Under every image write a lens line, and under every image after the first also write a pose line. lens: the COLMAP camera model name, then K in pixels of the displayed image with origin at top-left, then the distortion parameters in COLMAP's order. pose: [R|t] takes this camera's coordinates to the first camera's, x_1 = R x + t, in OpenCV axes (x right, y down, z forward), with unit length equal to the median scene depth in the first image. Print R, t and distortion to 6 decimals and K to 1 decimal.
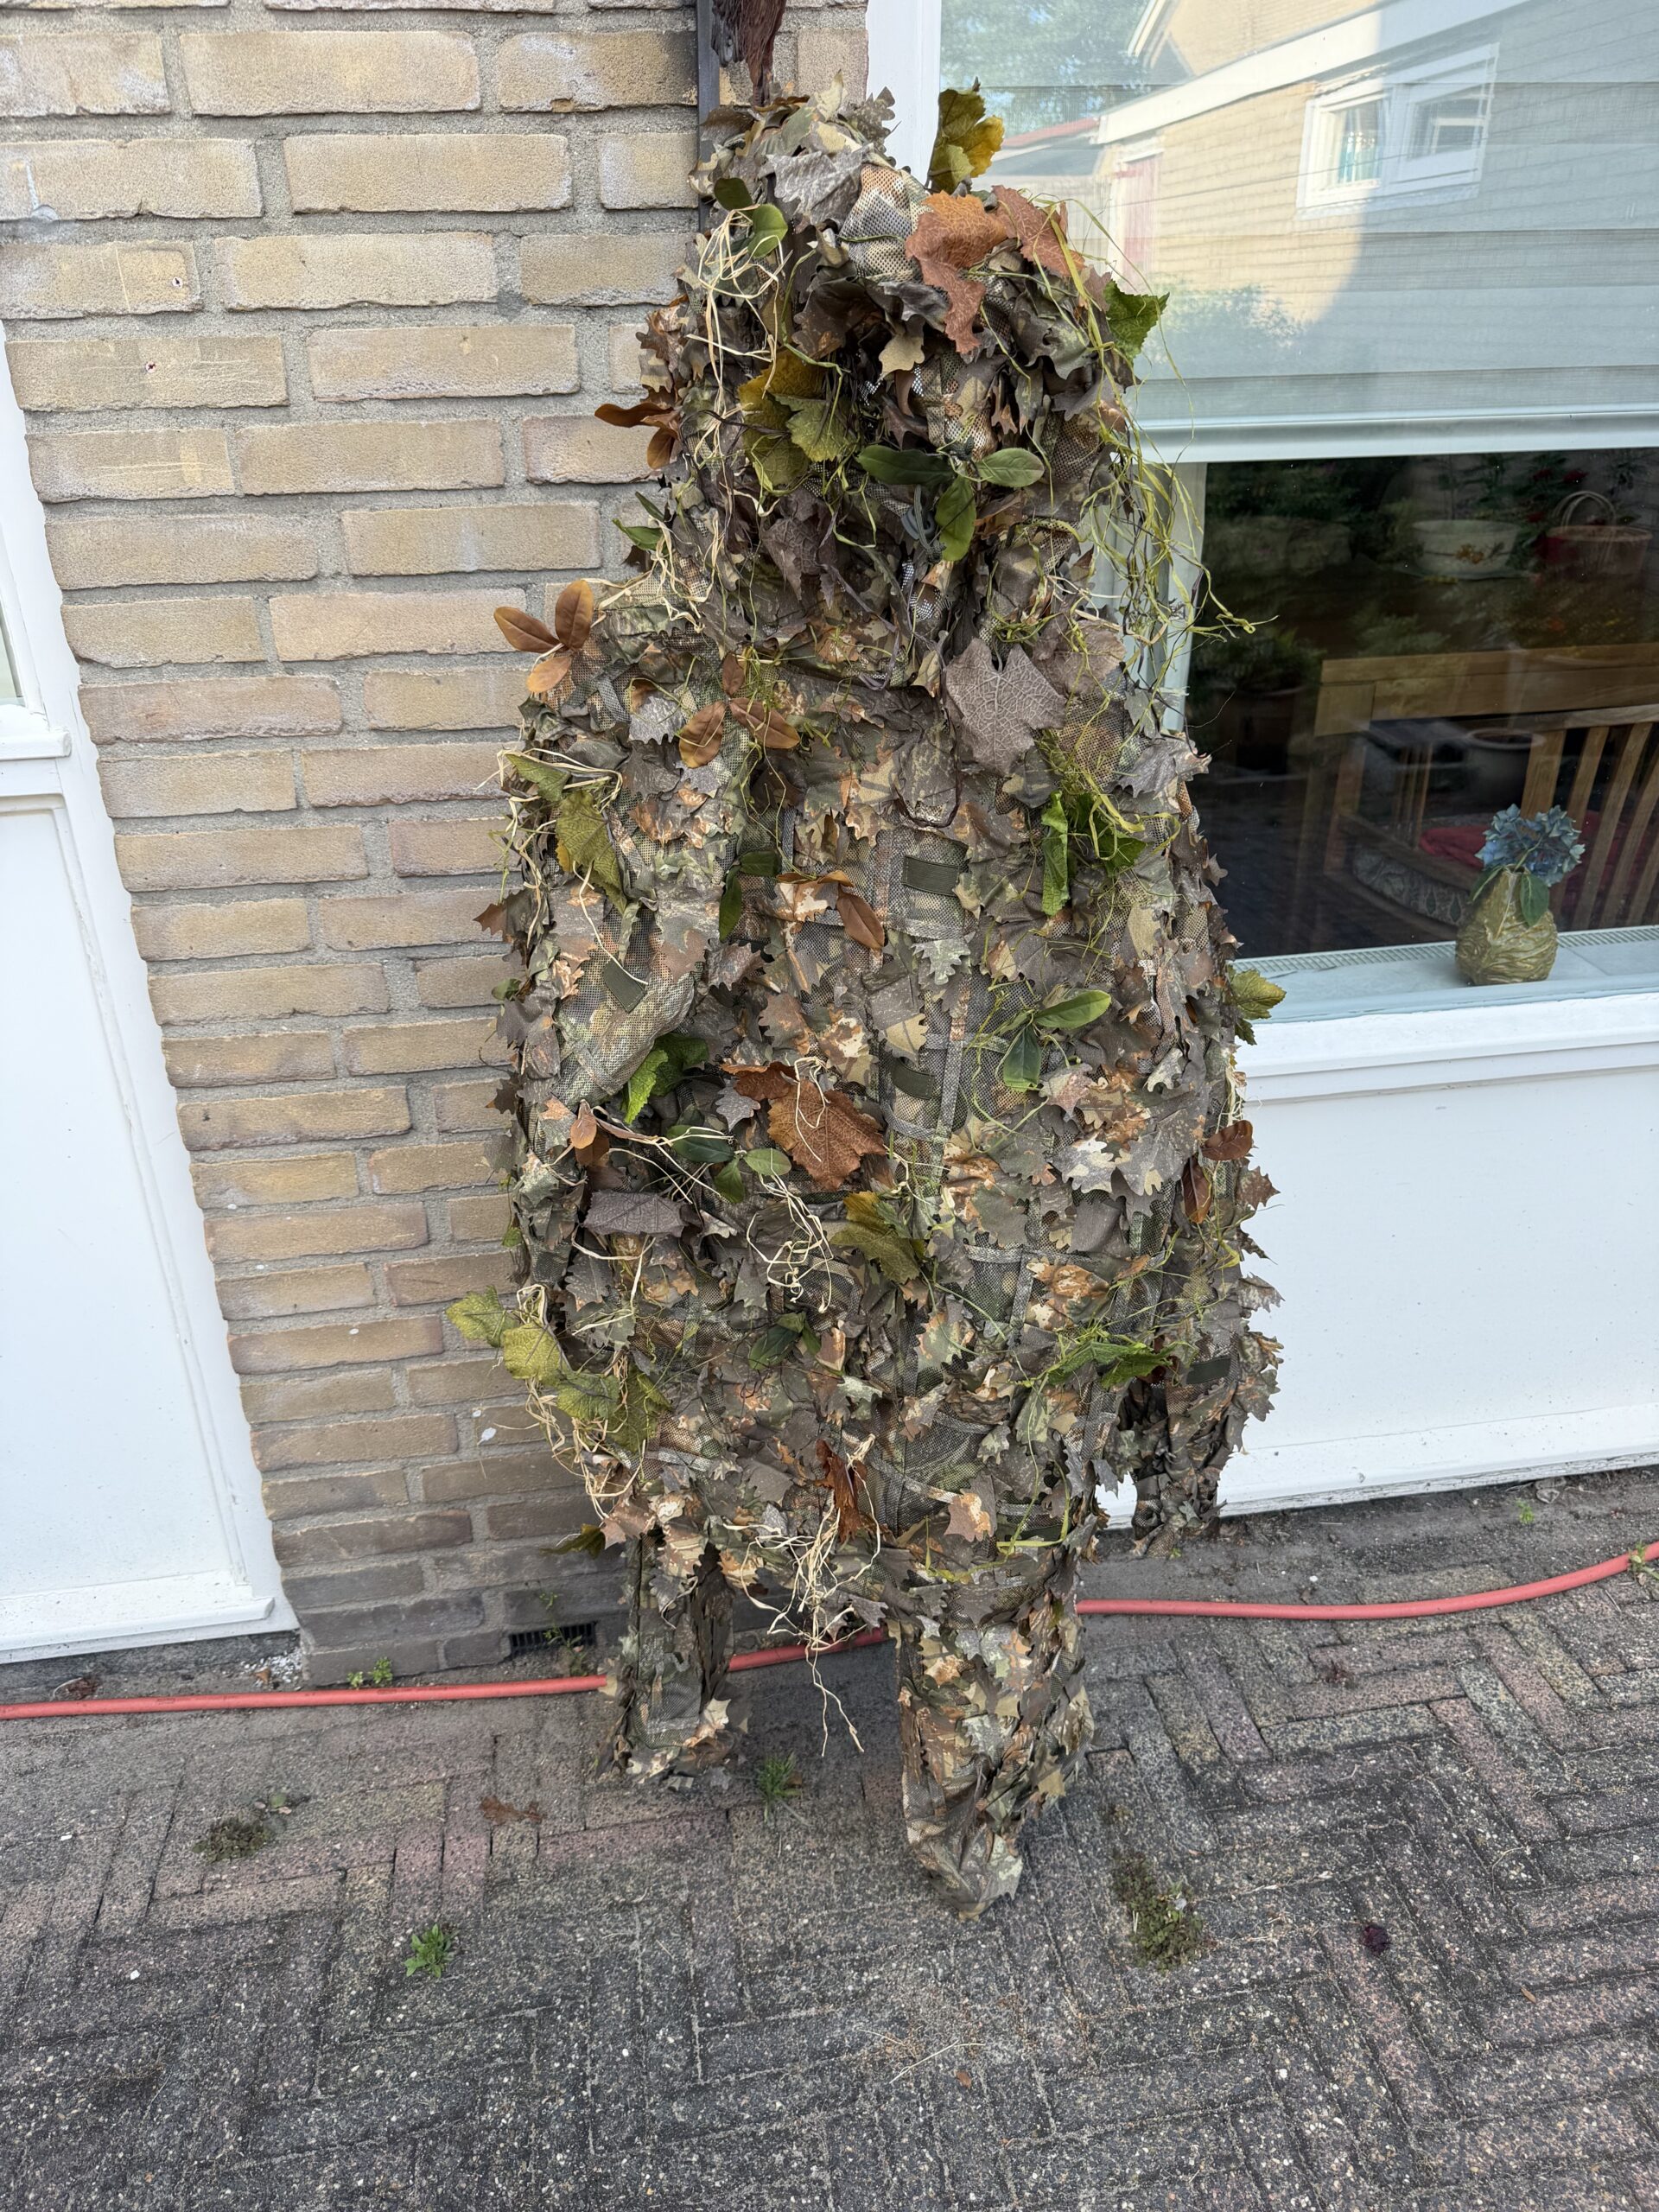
lens RADIAL K [[1580.4, 0, 813.4], [0, 1580.4, 1094.7], [0, 0, 1]] dist [-0.009104, -0.003799]
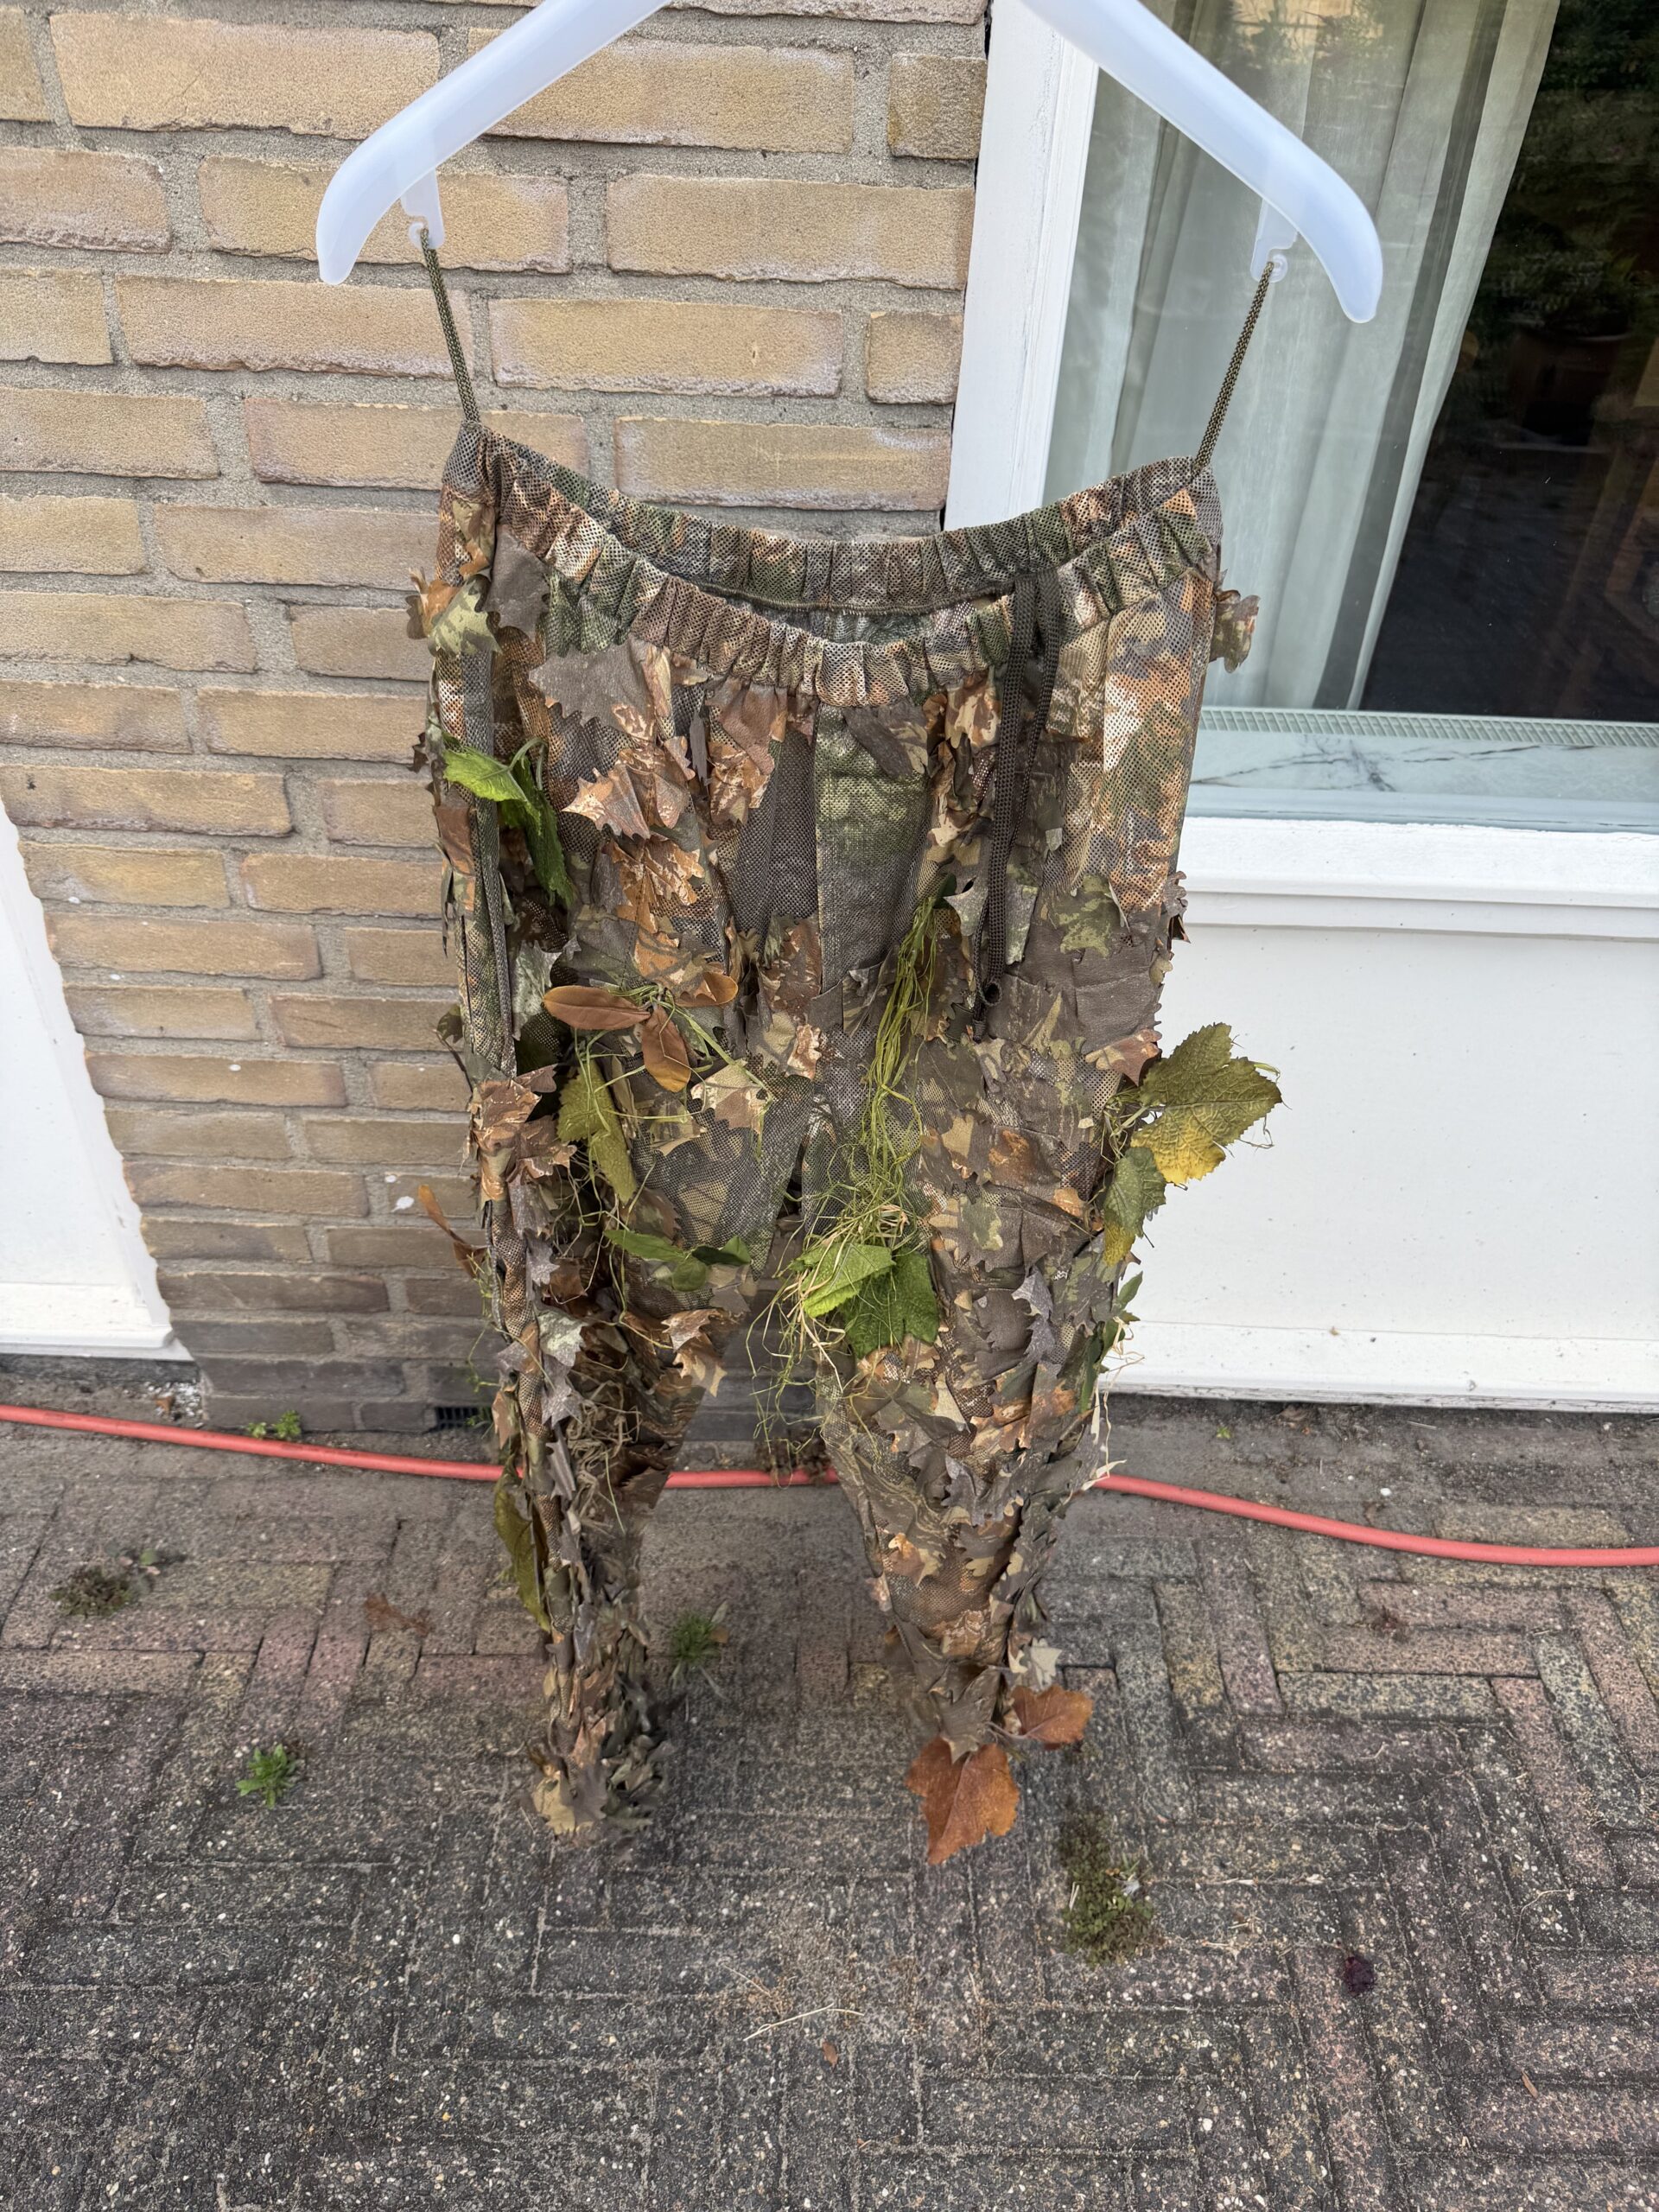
lens RADIAL K [[1580.4, 0, 813.2], [0, 1580.4, 1106.8], [0, 0, 1]] dist [-0.009104, -0.003799]
pose [[0.985665, 0.147767, -0.081416, 0.073016], [-0.124335, 0.962410, 0.241470, -0.065793], [0.114037, -0.227886, 0.966987, 0.264260]]
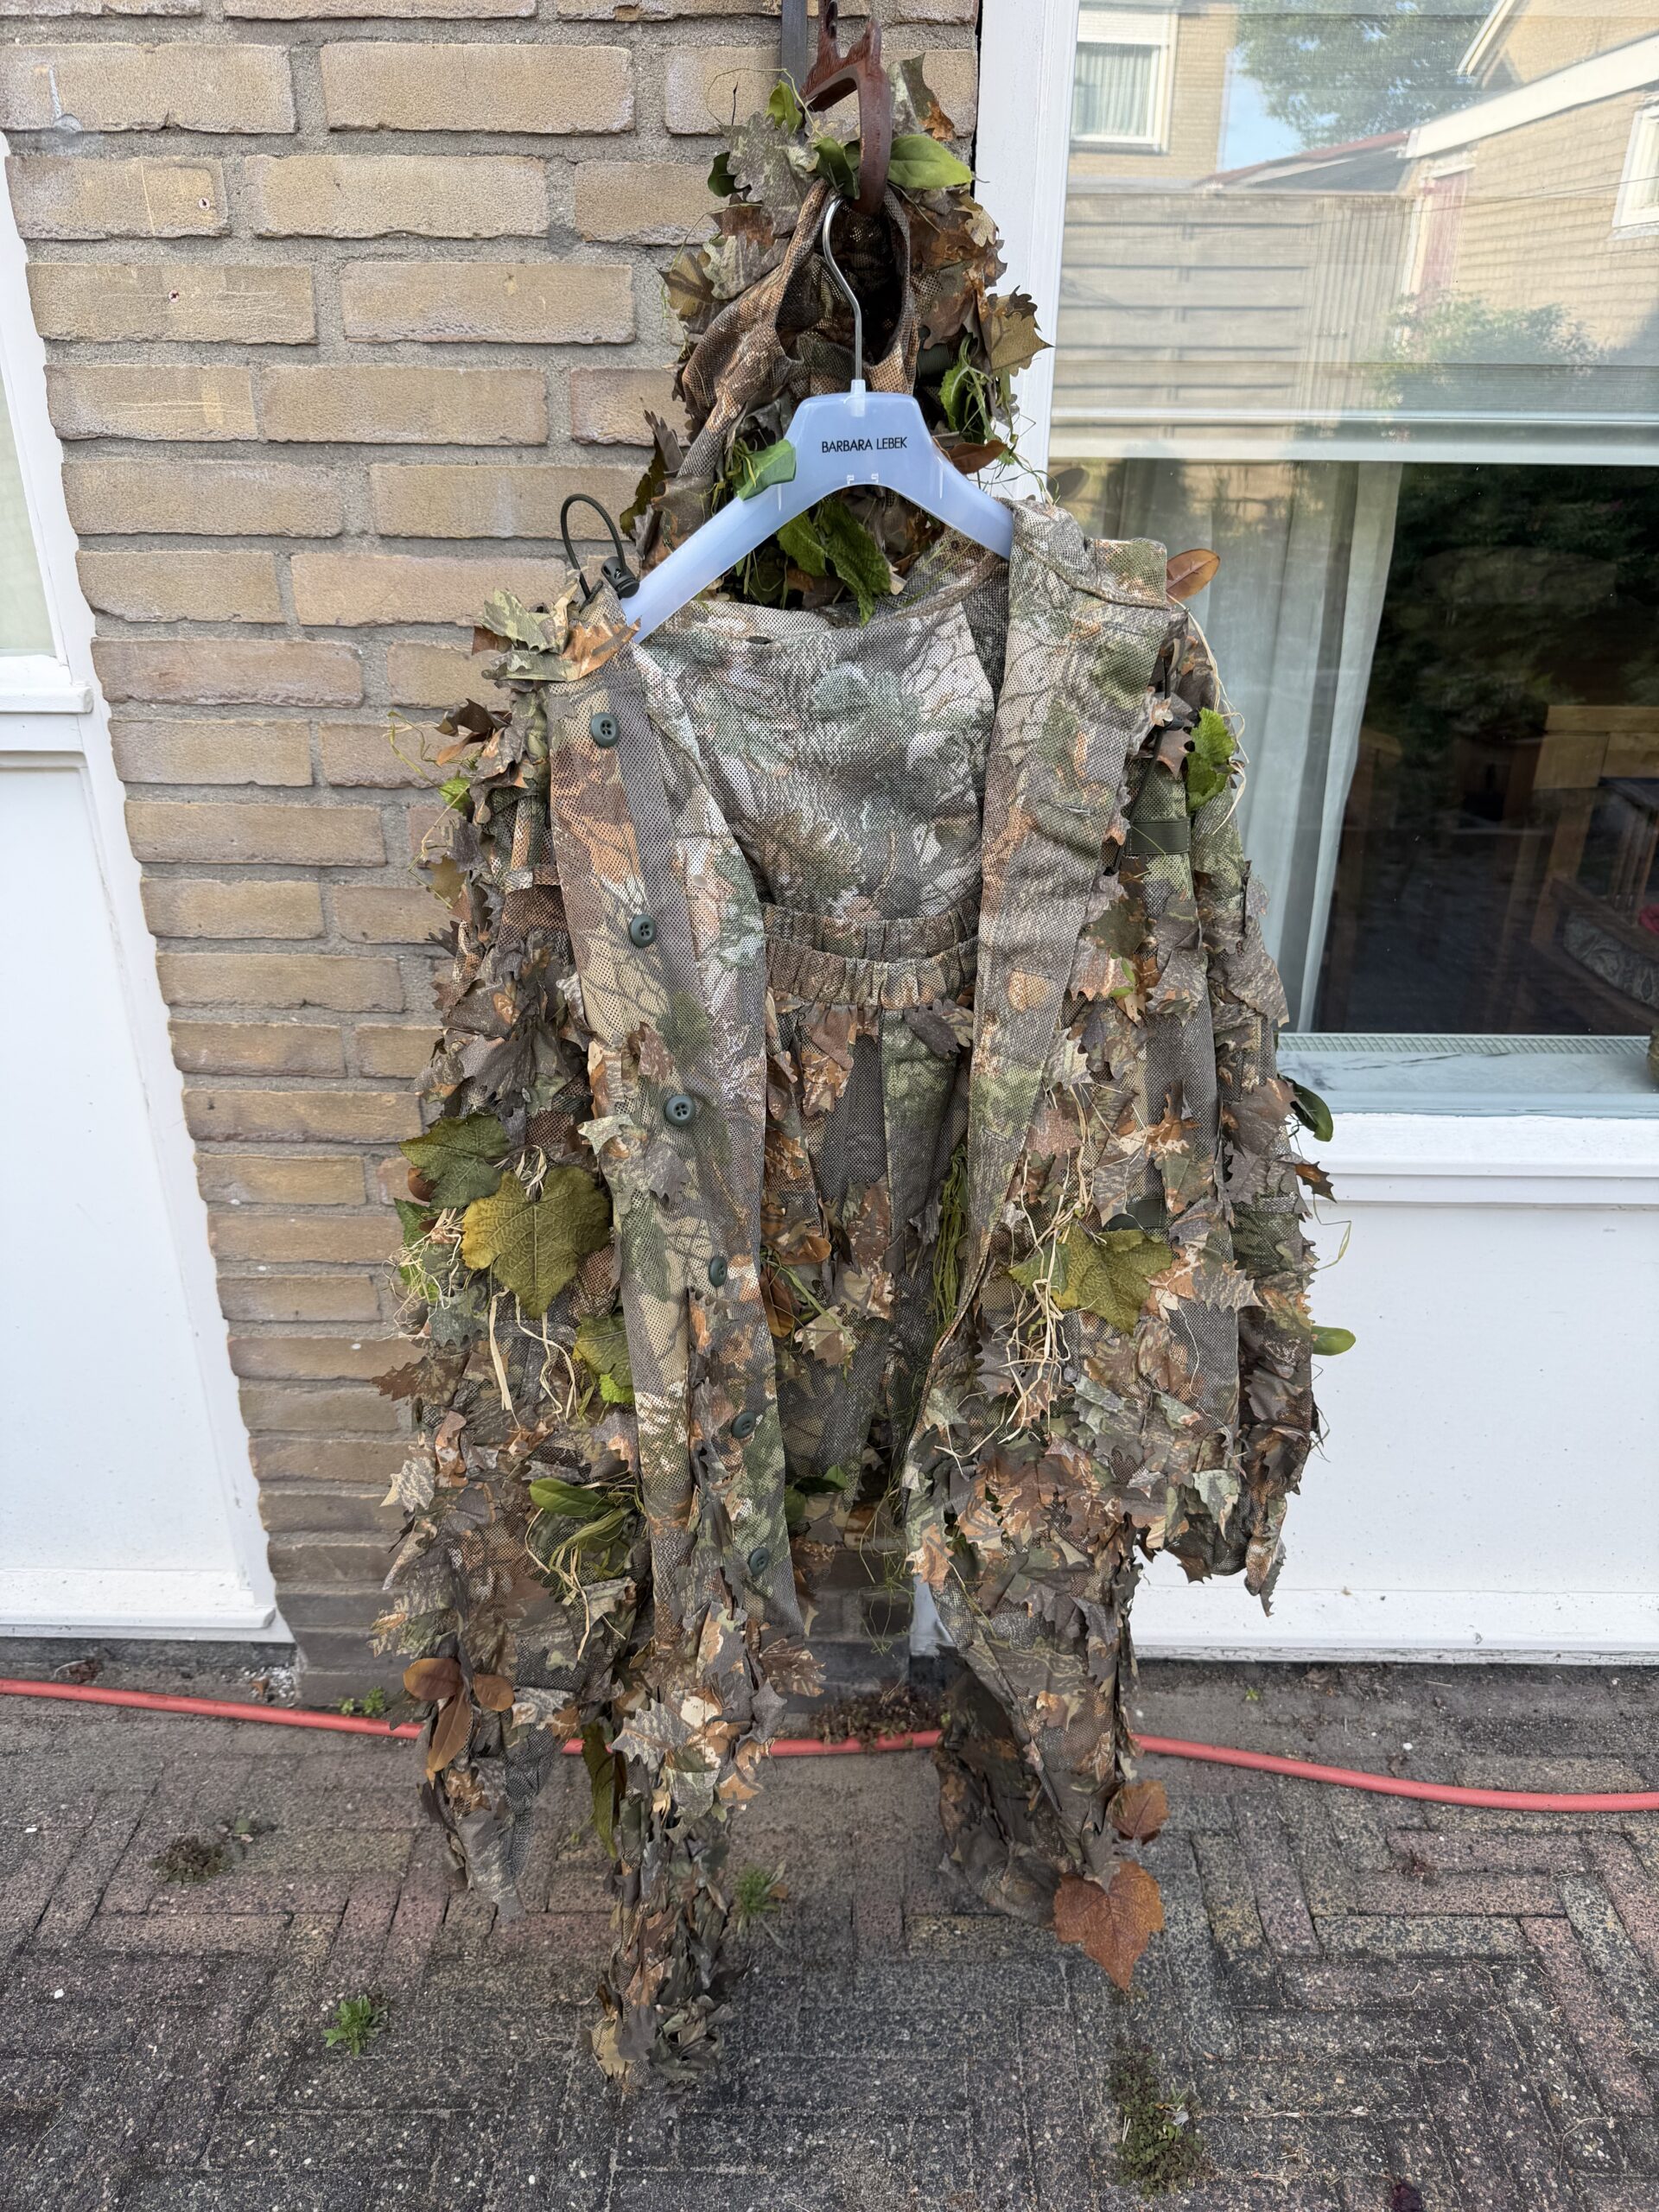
lens RADIAL K [[1580.4, 0, 826.7], [0, 1580.4, 1105.7], [0, 0, 1]] dist [-0.009104, -0.003799]
pose [[0.986846, 0.097633, -0.128856, 0.097283], [-0.097702, 0.995199, 0.005797, -0.026697], [0.128803, 0.006868, 0.991646, 0.111797]]
